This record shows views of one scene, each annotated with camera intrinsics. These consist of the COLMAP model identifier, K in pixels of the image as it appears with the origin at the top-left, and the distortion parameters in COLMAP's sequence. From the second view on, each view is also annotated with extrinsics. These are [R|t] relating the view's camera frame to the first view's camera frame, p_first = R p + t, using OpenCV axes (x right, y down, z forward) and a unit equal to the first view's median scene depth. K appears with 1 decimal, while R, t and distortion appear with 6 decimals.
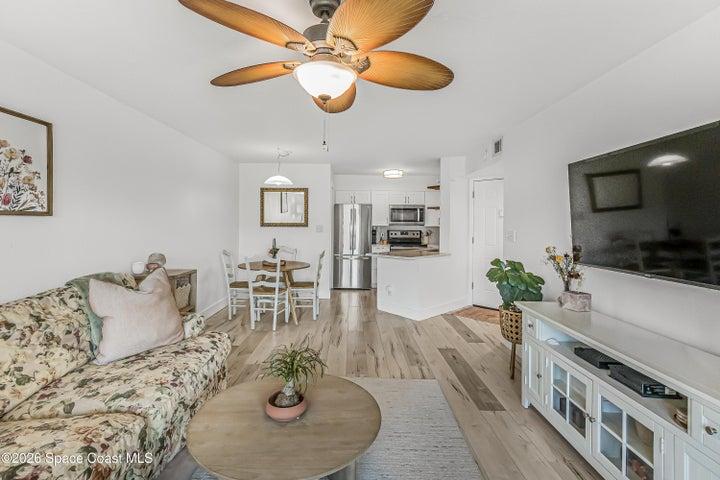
lens RADIAL K [[349.7, 0, 360.4], [0, 349.7, 222.6], [0, 0, 1]] dist [0.002968, -0.000288]
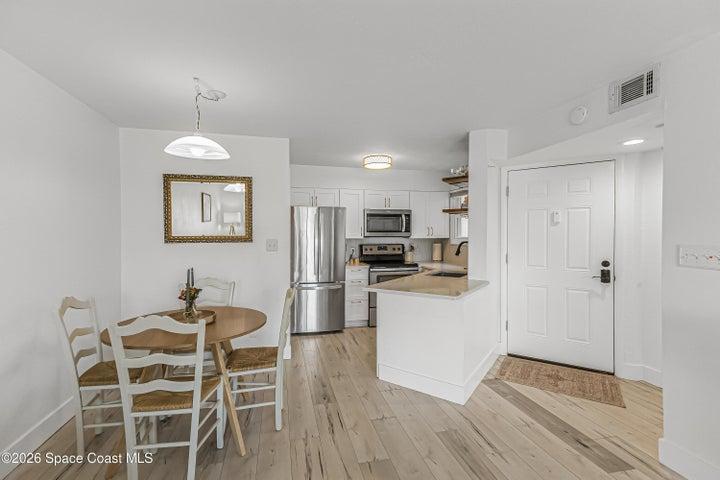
lens RADIAL K [[349.7, 0, 357.9], [0, 349.7, 235.9], [0, 0, 1]] dist [0.002968, -0.000288]
pose [[0.980319, -0.011231, 0.197102, -0.079388], [0.010431, 0.999933, 0.005093, 0.000400], [-0.197146, -0.002937, 0.980370, 0.336390]]
